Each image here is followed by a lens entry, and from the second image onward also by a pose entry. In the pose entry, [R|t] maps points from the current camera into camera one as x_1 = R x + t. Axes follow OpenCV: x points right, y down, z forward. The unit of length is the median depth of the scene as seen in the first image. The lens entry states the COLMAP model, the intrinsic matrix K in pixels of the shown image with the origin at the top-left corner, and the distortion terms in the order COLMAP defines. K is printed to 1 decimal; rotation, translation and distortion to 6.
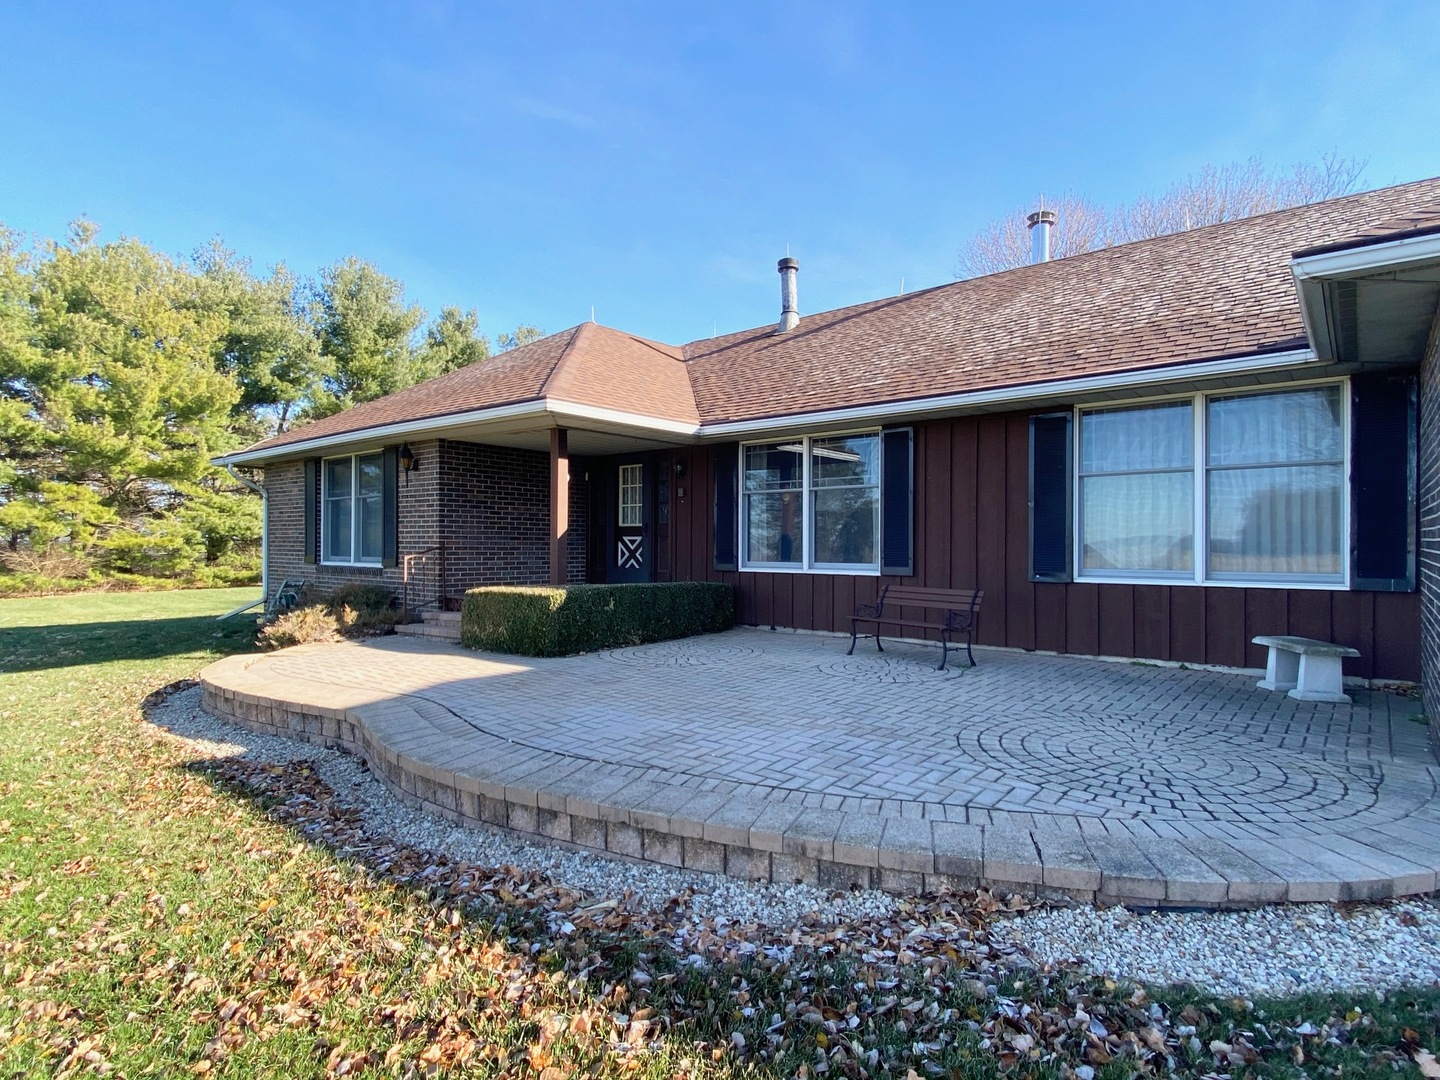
lens RADIAL K [[774.7, 0, 715.9], [0, 774.7, 539.1], [0, 0, 1]] dist [0.000372, -0.002848]
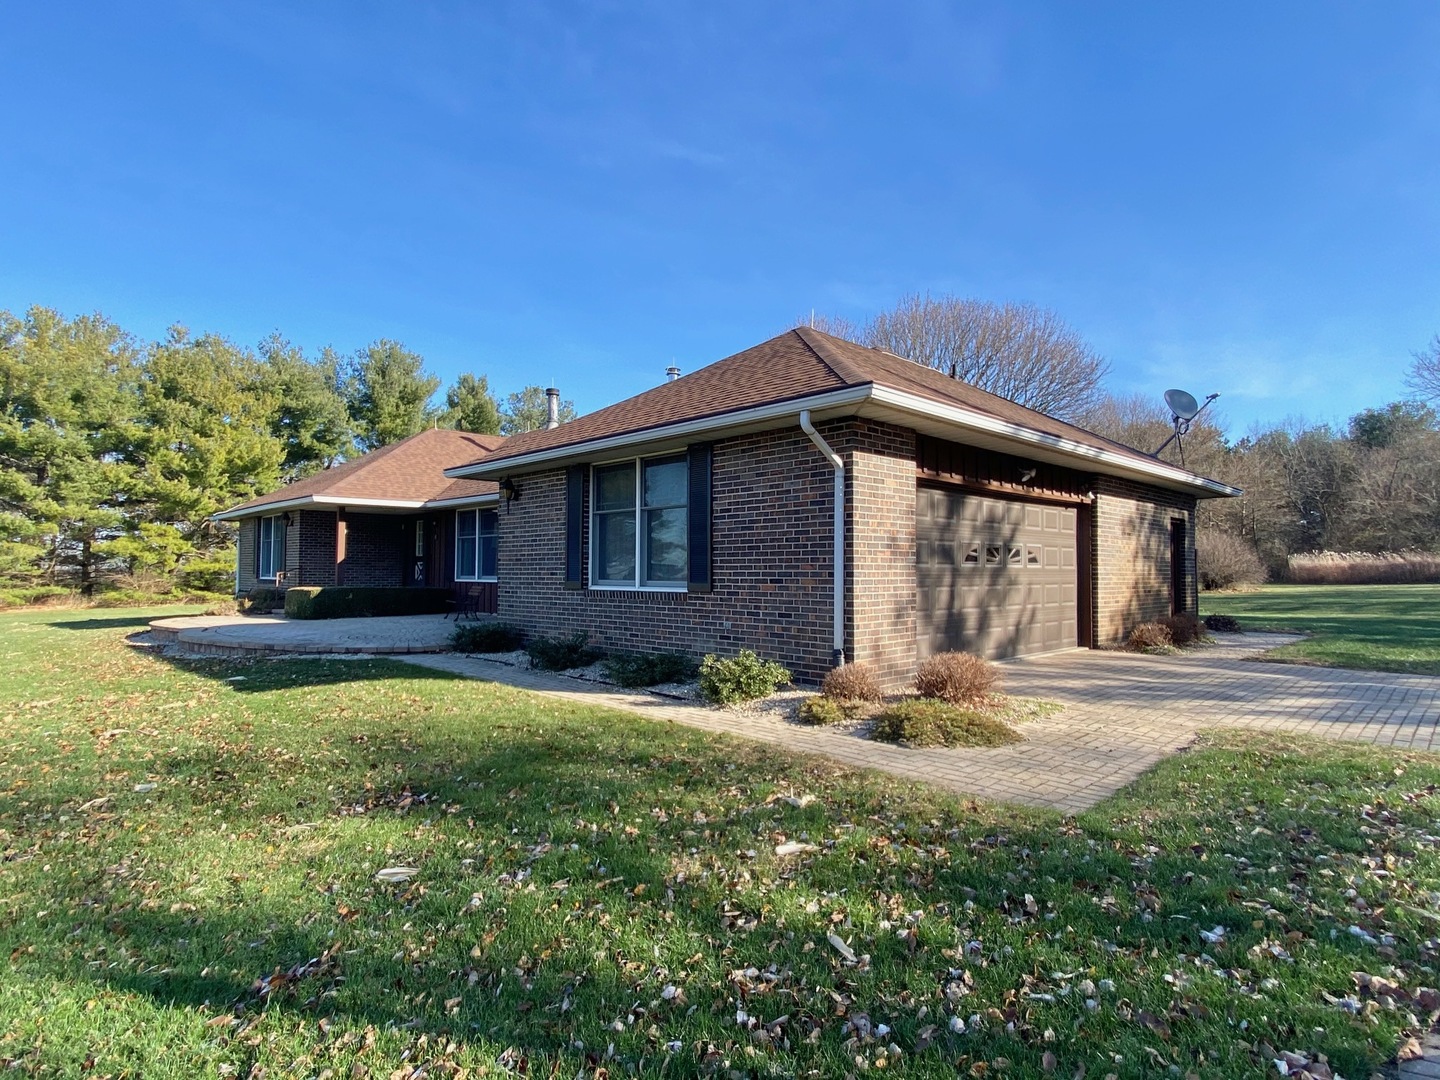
lens RADIAL K [[774.7, 0, 724.2], [0, 774.7, 543.6], [0, 0, 1]] dist [0.000372, -0.002848]
pose [[0.995115, -0.001863, -0.098709, 0.271333], [-0.001061, 0.999562, -0.029561, 0.001847], [0.098721, 0.029521, 0.994677, -0.242332]]
